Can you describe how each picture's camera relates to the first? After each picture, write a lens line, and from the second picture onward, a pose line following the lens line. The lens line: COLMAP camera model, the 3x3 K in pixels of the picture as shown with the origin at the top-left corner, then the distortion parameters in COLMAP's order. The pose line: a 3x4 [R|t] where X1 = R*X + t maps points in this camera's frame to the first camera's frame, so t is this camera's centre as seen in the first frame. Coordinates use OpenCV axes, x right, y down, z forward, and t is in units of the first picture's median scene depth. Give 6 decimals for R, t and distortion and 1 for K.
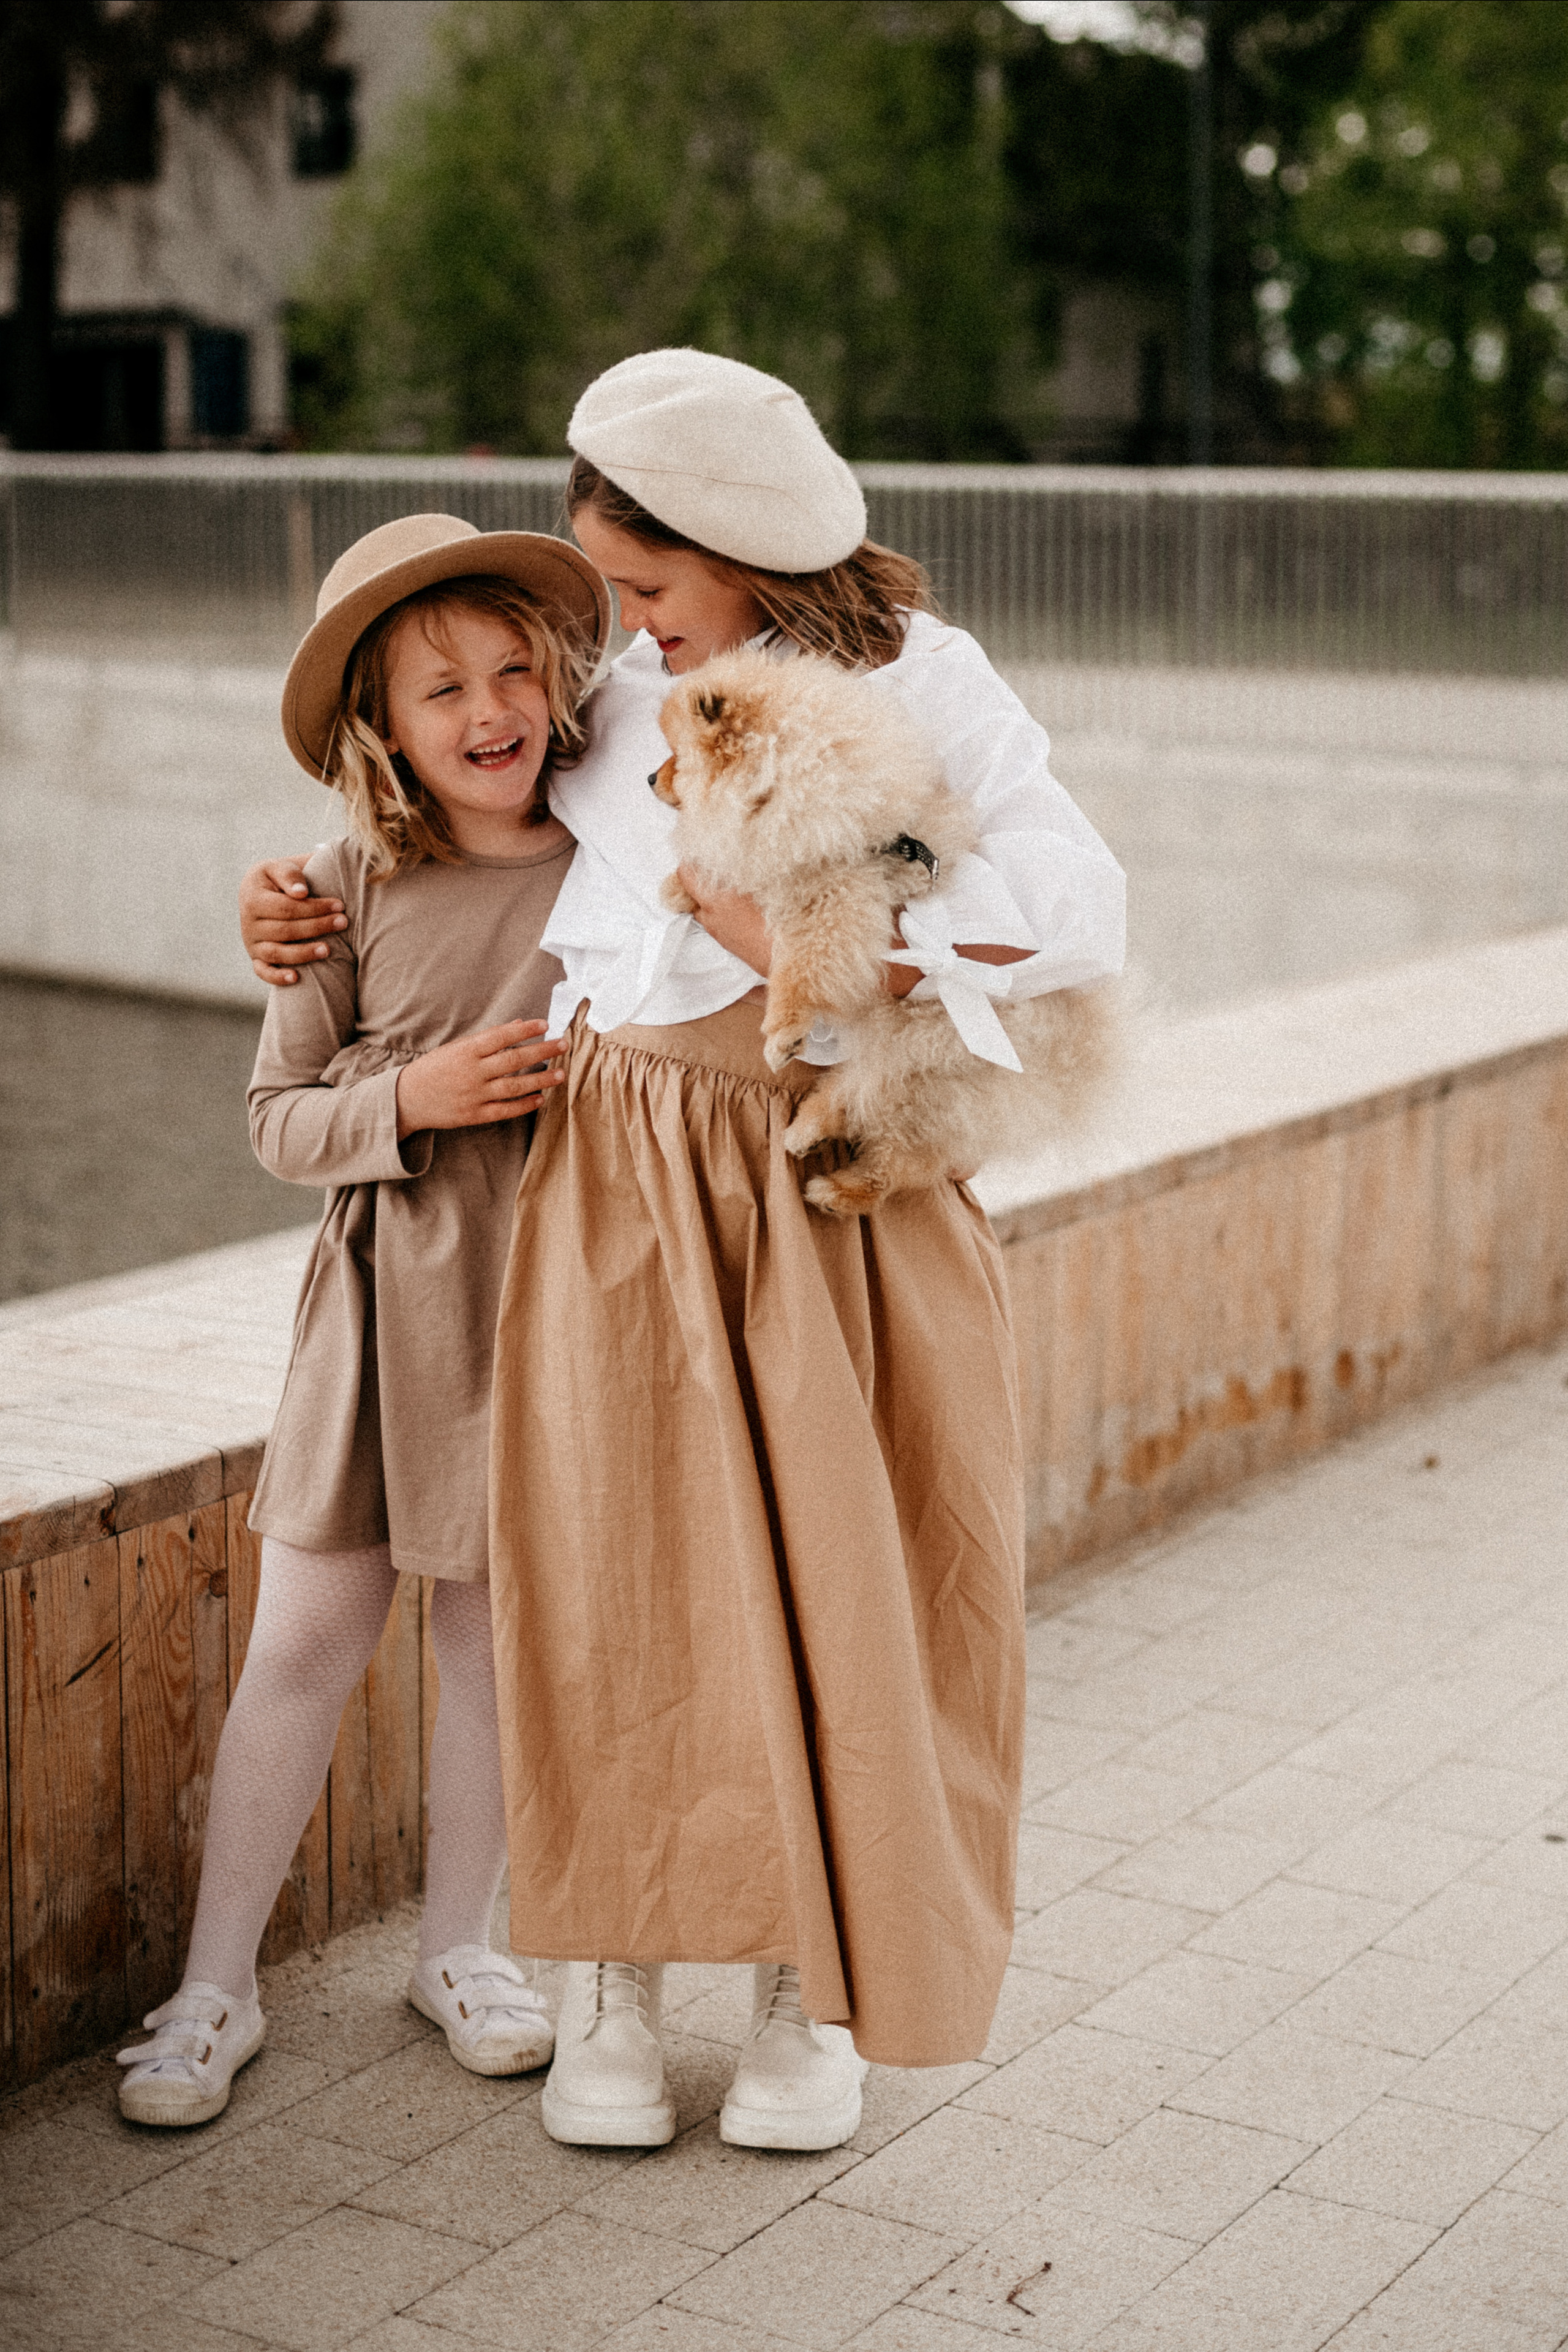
lens RADIAL K [[4303.0, 0, 775.7], [0, 4303.0, 1173.9], [0, 0, 1]] dist [-0.109382, 0.000000]
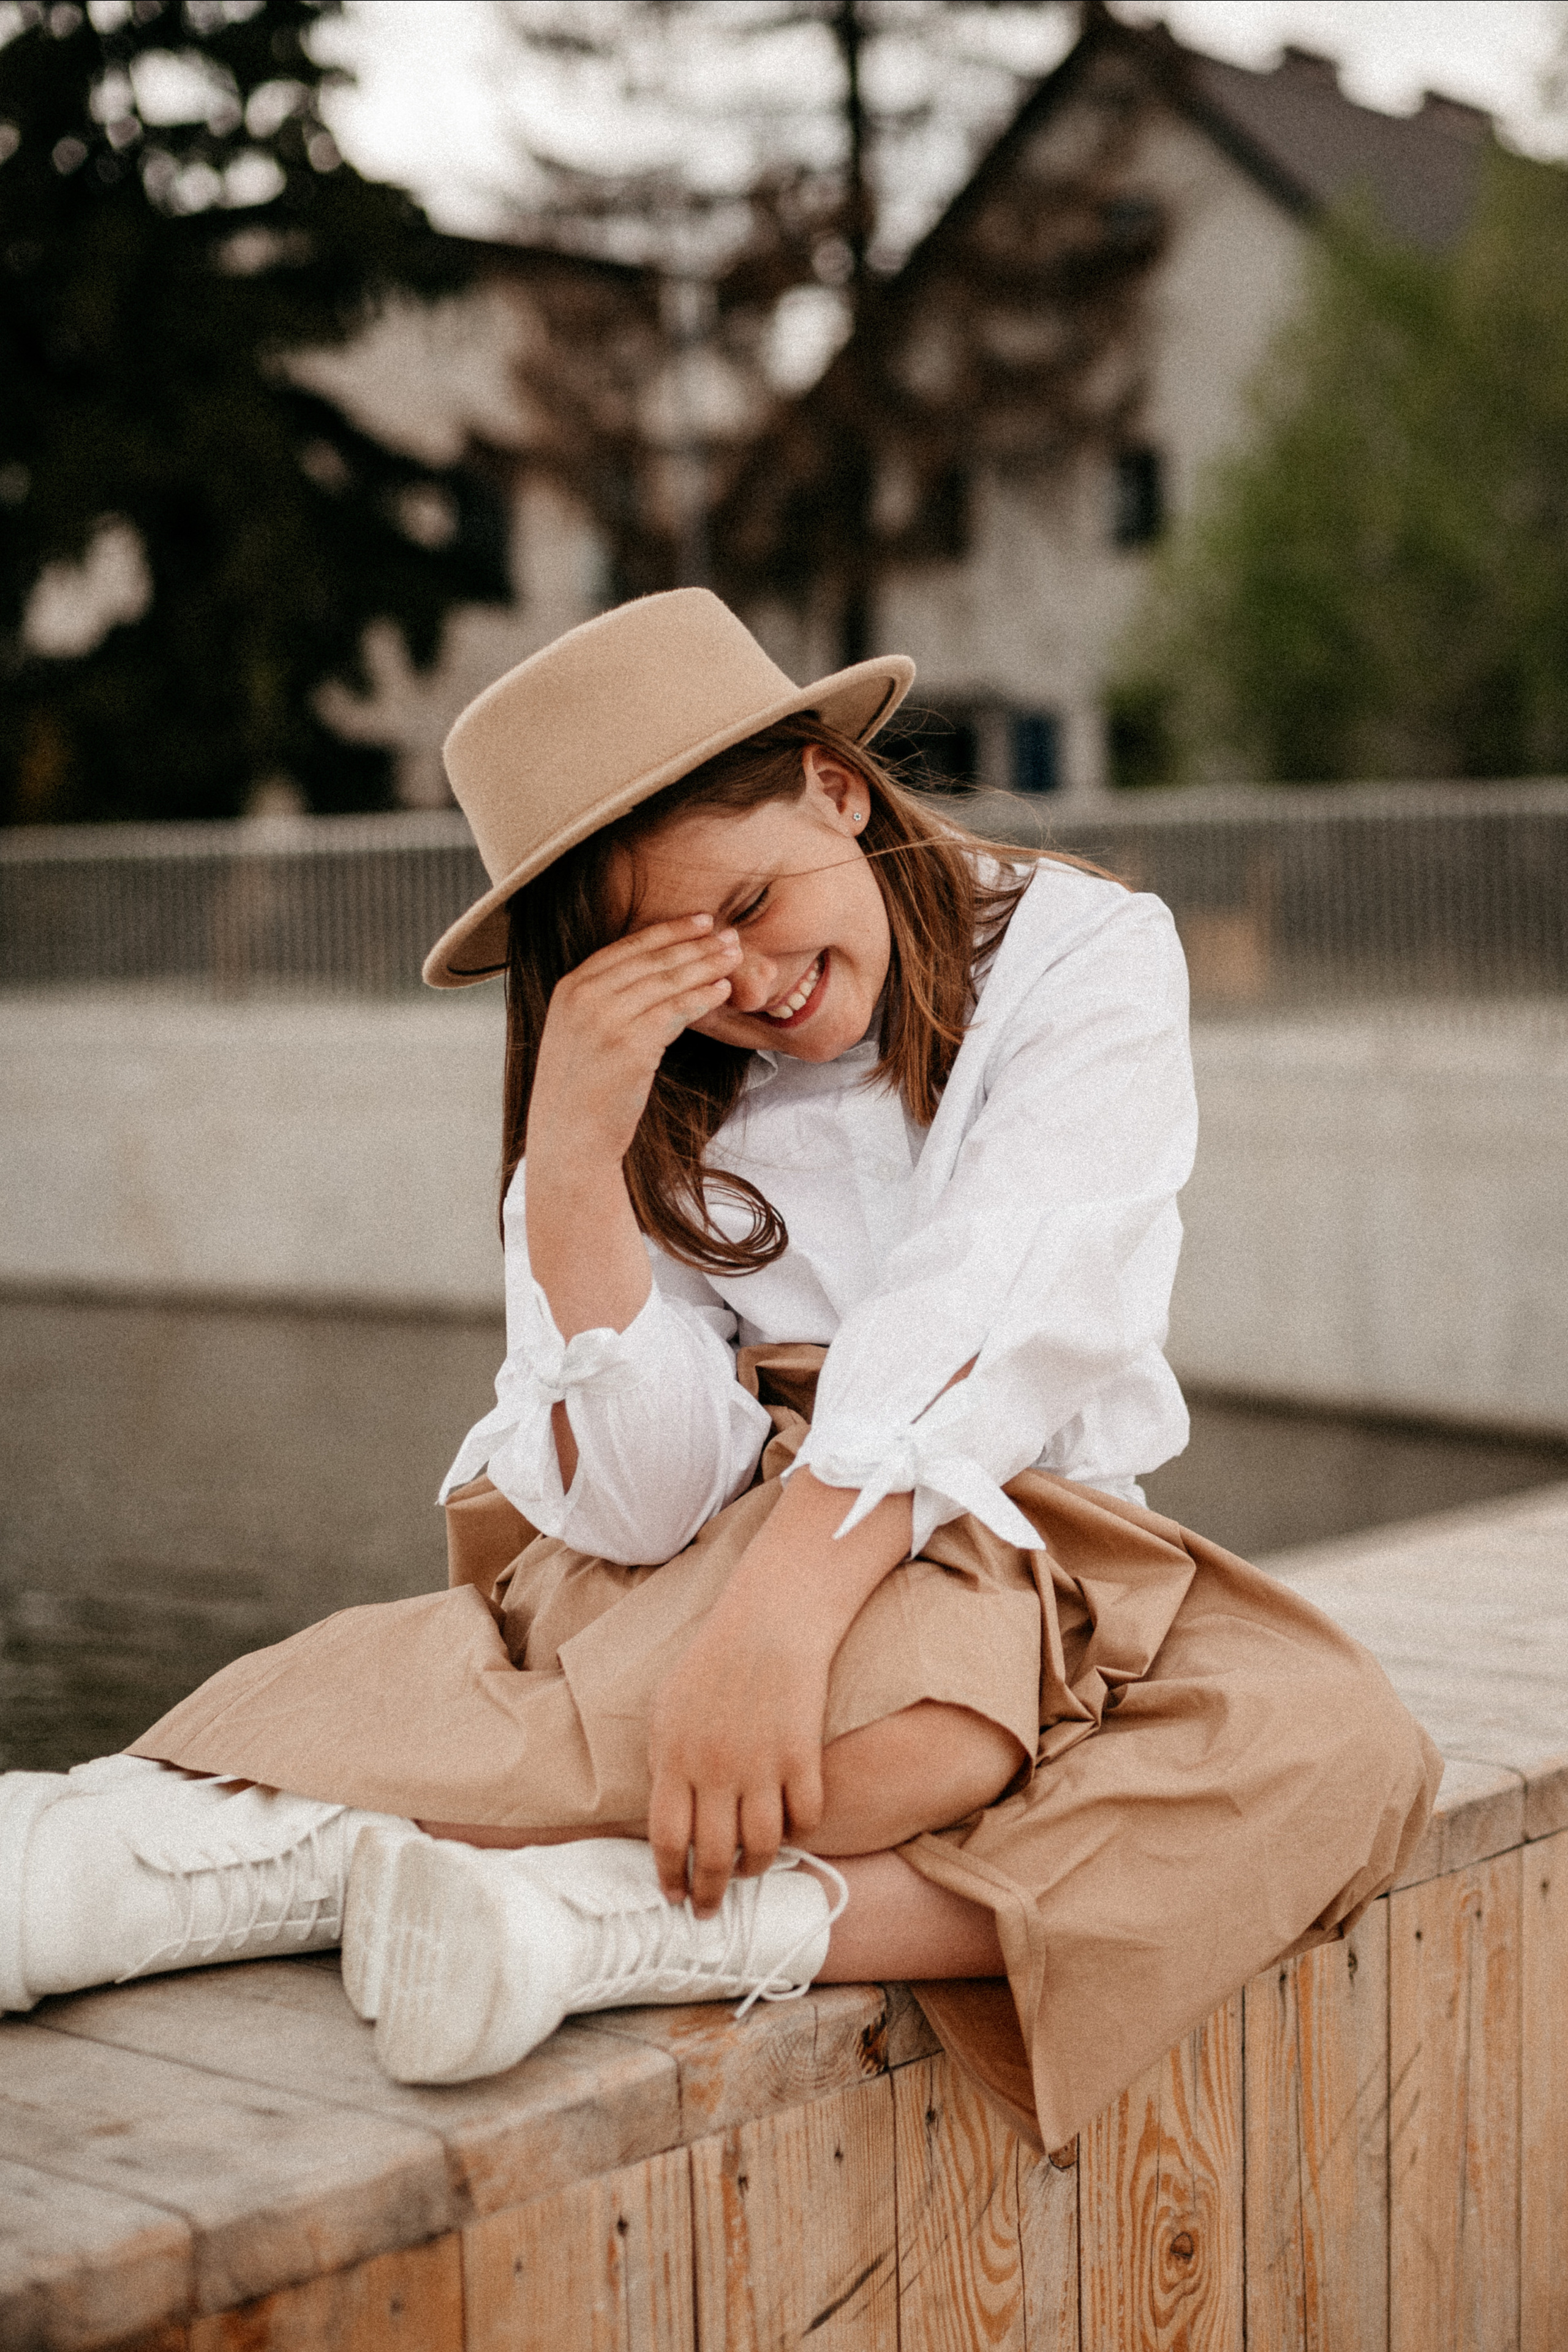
lens RADIAL K [[4303.0, 0, 798.4], [0, 4303.0, 1182.2], [0, 0, 1]] dist [-0.109382, 0.000000]
pose [[0.982766, -0.019901, -0.183779, -0.056153], [0.004756, 0.996581, -0.082485, 0.011366], [0.184792, 0.080189, 0.979501, 0.415276]]
